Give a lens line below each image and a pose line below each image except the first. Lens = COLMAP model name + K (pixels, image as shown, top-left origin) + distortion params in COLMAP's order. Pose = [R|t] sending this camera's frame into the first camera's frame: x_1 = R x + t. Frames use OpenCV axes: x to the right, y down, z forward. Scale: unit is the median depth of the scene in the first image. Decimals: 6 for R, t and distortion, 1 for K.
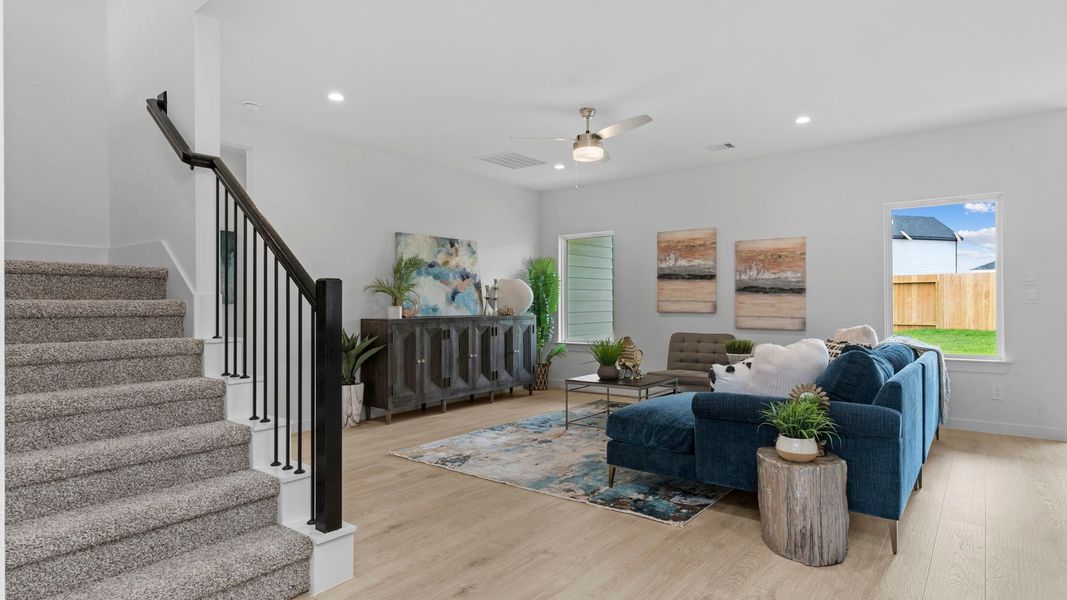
lens RADIAL K [[574.2, 0, 535.6], [0, 574.2, 300.6], [0, 0, 1]] dist [0.001445, 0.001918]
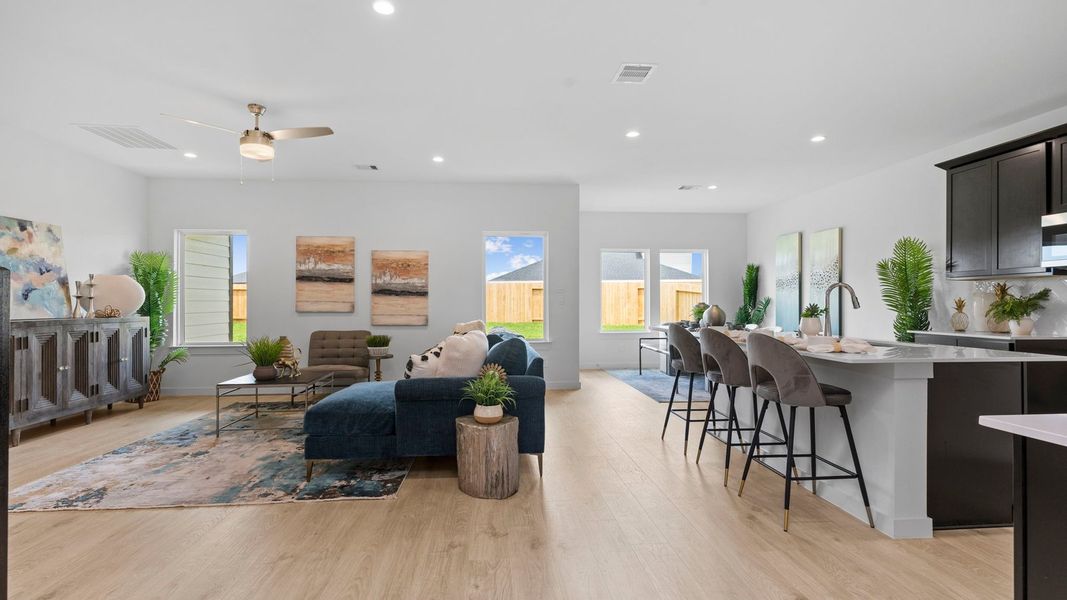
lens RADIAL K [[503.9, 0, 530.5], [0, 503.9, 299.8], [0, 0, 1]] dist [0.000004, -0.000288]
pose [[0.731578, 0.007358, 0.681718, -0.124746], [-0.004742, 0.999972, -0.005704, 0.001004], [-0.681741, 0.000940, 0.731593, 0.041523]]
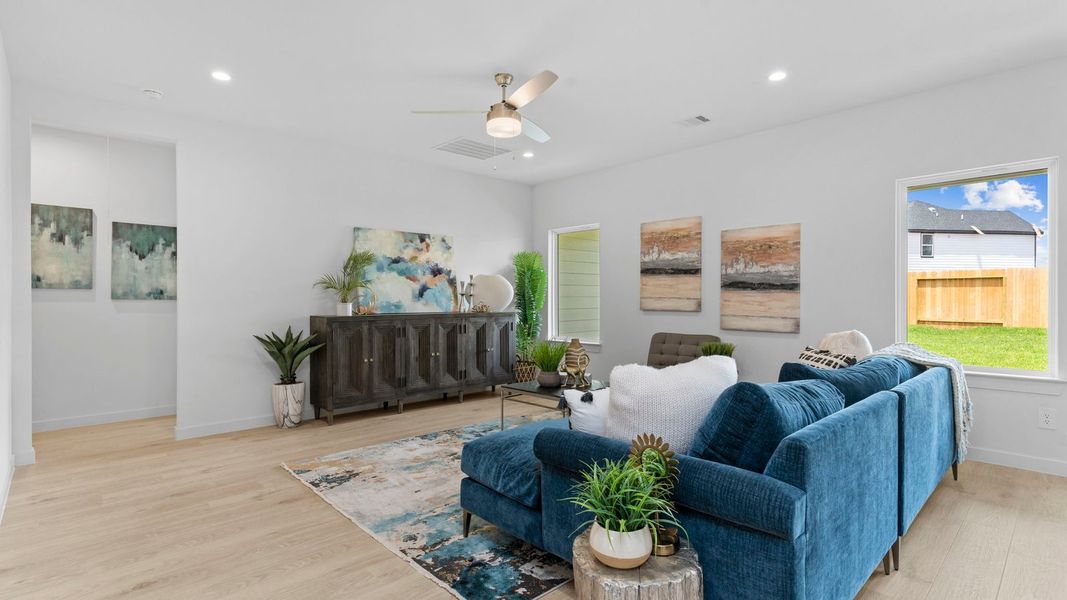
lens RADIAL K [[503.9, 0, 539.1], [0, 503.9, 300.2], [0, 0, 1]] dist [0.000004, -0.000288]
pose [[0.988580, 0.003446, -0.150659, 0.211227], [-0.001989, 0.999950, 0.009819, -0.003846], [0.150686, -0.009407, 0.988537, 0.212674]]
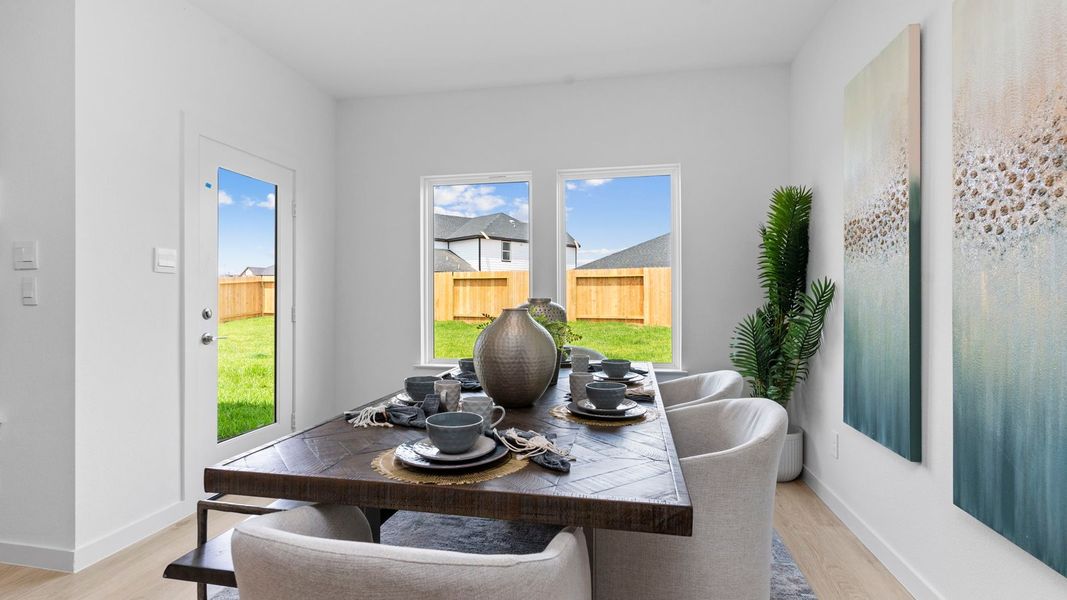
lens RADIAL K [[503.9, 0, 536.3], [0, 503.9, 295.7], [0, 0, 1]] dist [0.000004, -0.000288]
pose [[0.888692, 0.000550, 0.458504, 0.912262], [-0.001997, 0.999994, 0.002671, -0.003729], [-0.458500, -0.003289, 0.888688, 0.339768]]
